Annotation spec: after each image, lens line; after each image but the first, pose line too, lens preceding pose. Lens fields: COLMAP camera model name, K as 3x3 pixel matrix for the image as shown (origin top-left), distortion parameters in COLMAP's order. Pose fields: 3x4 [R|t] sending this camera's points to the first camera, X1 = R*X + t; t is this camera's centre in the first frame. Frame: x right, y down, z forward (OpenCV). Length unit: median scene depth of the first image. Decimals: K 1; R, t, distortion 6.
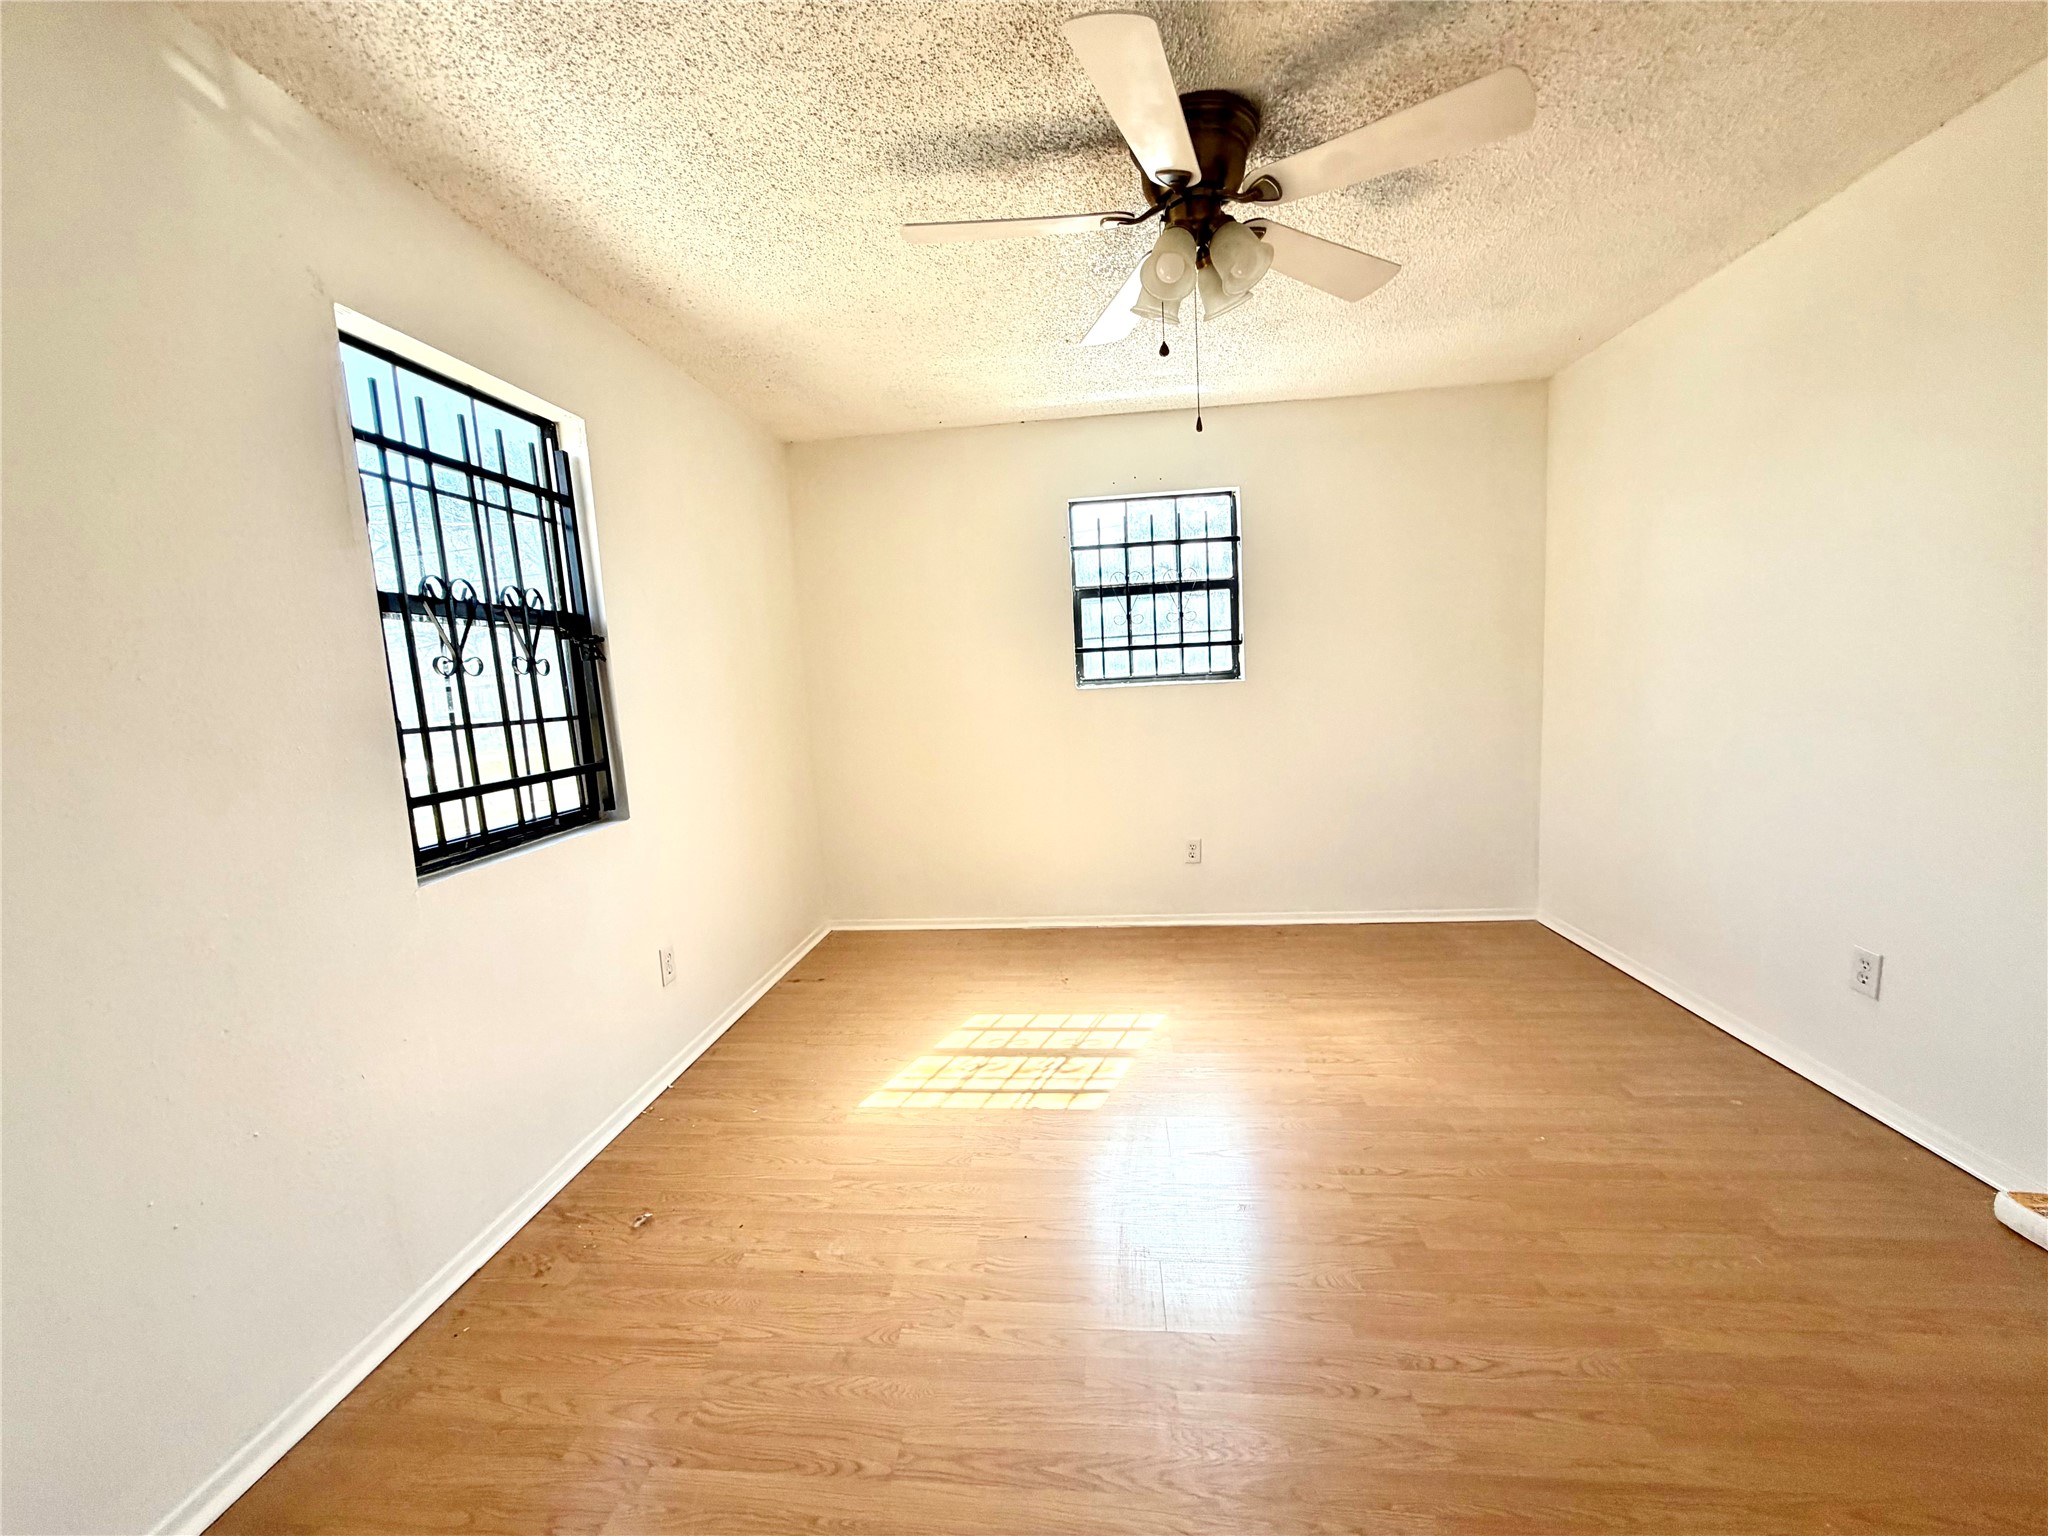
lens RADIAL K [[816.9, 0, 1024.0], [0, 816.9, 768.0], [0, 0, 1]] dist [-0.000239, -0.000256]
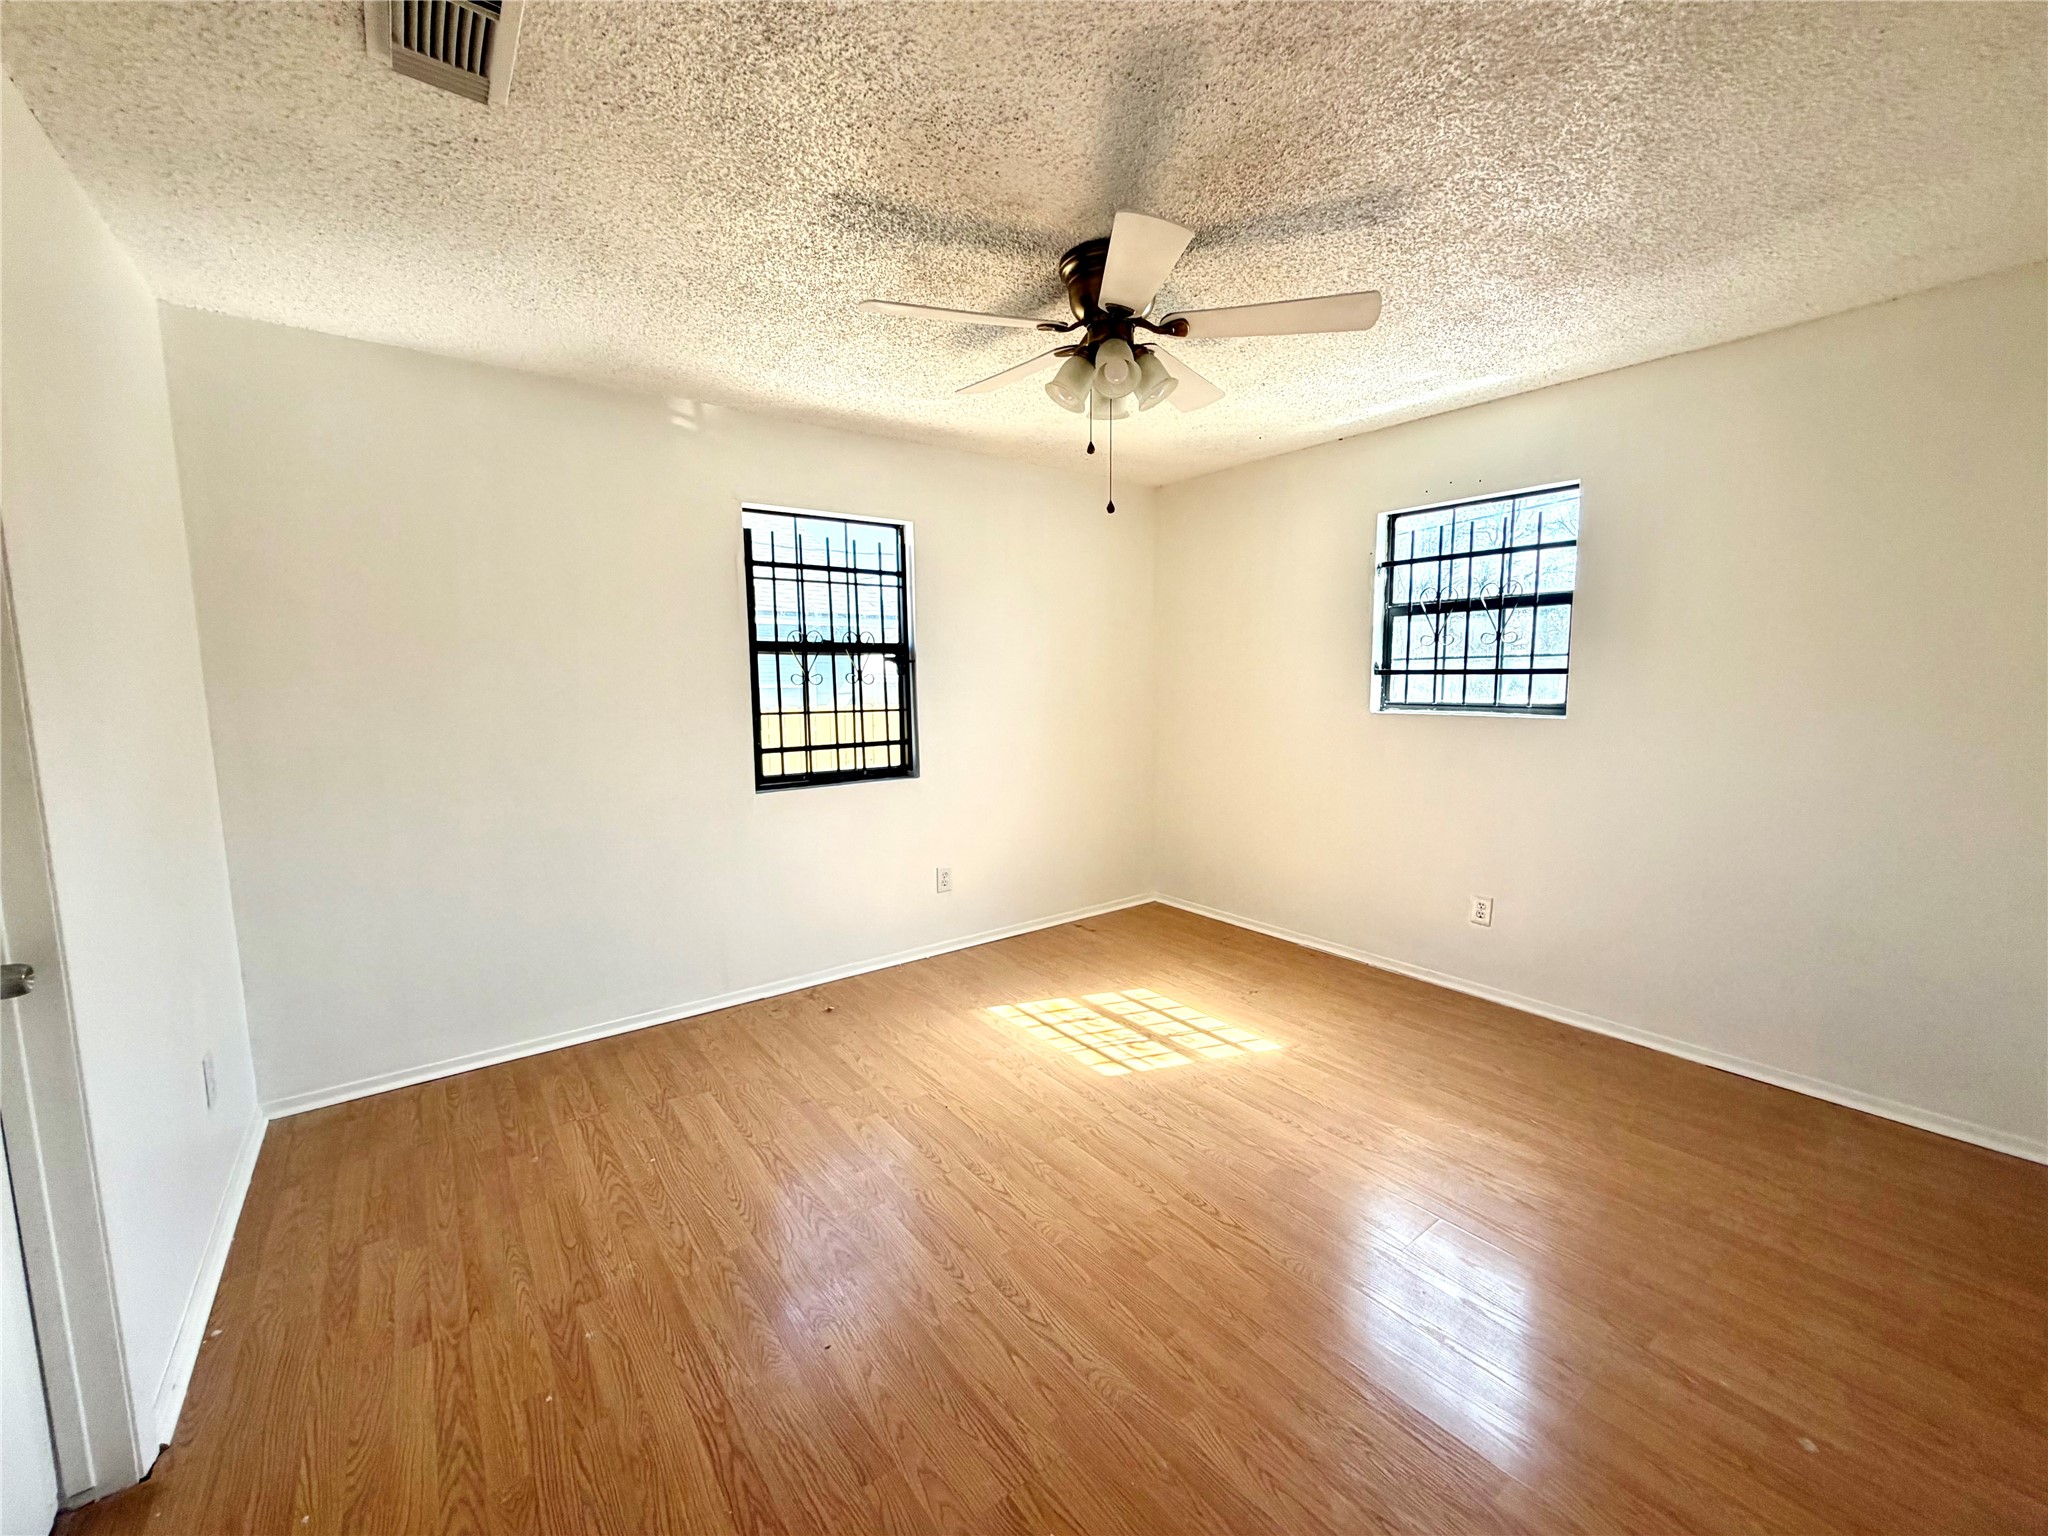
lens RADIAL K [[824.5, 0, 1024.0], [0, 824.5, 768.0], [0, 0, 1]] dist [-0.006658, 0.000152]
pose [[0.676652, 0.127130, -0.725245, 0.637892], [-0.109946, 0.991384, 0.071203, -0.072933], [0.728048, 0.031558, 0.684800, 0.066535]]
